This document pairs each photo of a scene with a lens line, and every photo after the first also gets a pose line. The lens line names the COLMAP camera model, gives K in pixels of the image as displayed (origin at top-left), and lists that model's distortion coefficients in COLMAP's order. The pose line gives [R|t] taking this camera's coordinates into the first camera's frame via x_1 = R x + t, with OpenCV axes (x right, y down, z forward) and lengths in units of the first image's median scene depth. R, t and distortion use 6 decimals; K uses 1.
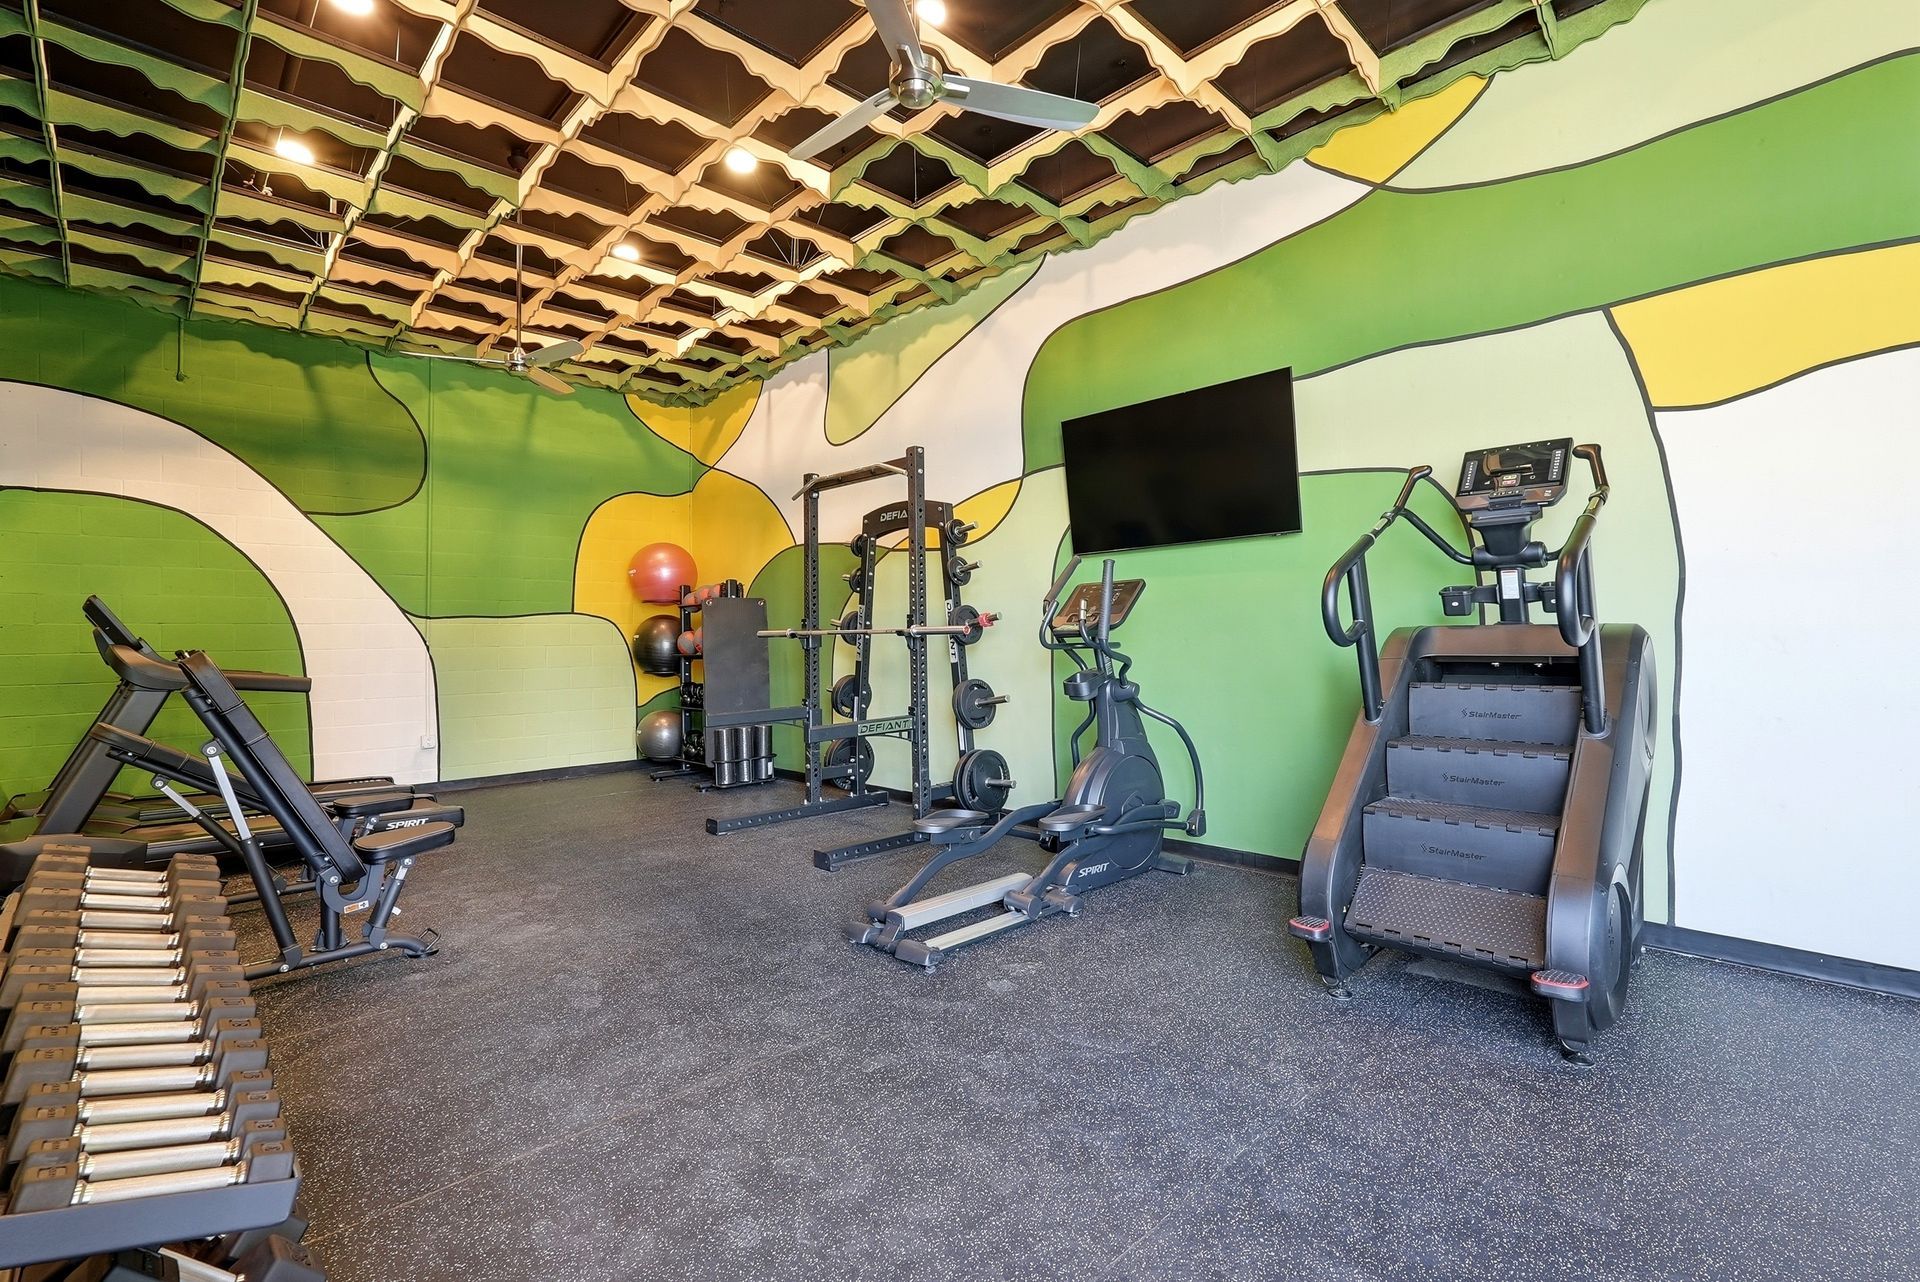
lens RADIAL K [[830.8, 0, 955.1], [0, 830.8, 648.1], [0, 0, 1]] dist [-0.003260, 0.000181]
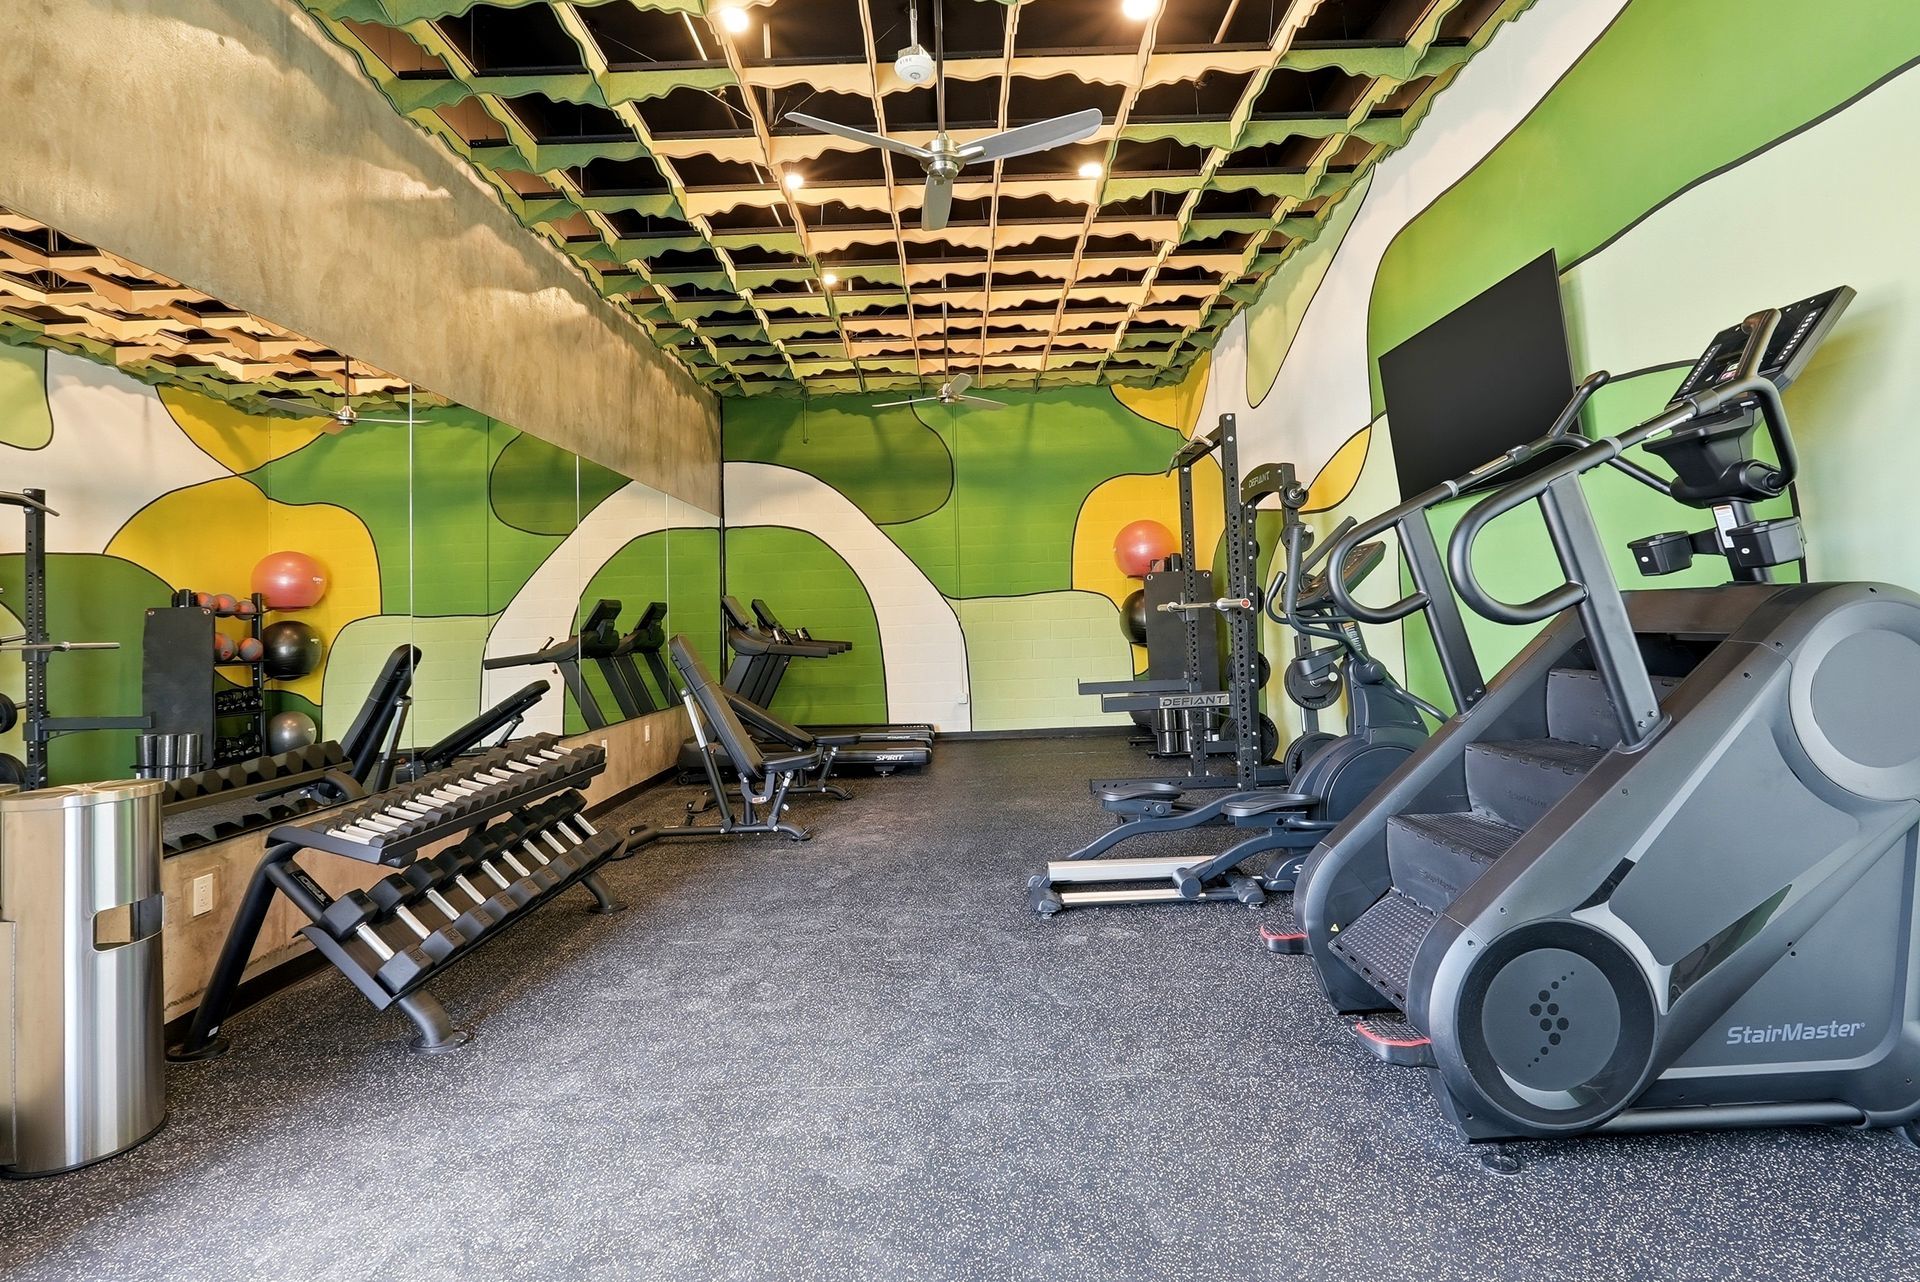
lens RADIAL K [[874.4, 0, 957.4], [0, 874.4, 621.6], [0, 0, 1]] dist [-0.000862, 0.000175]
pose [[0.746508, -0.012403, -0.665260, 0.284324], [0.017678, 0.999843, 0.001196, -0.005155], [0.665141, -0.012653, 0.746610, 0.020618]]
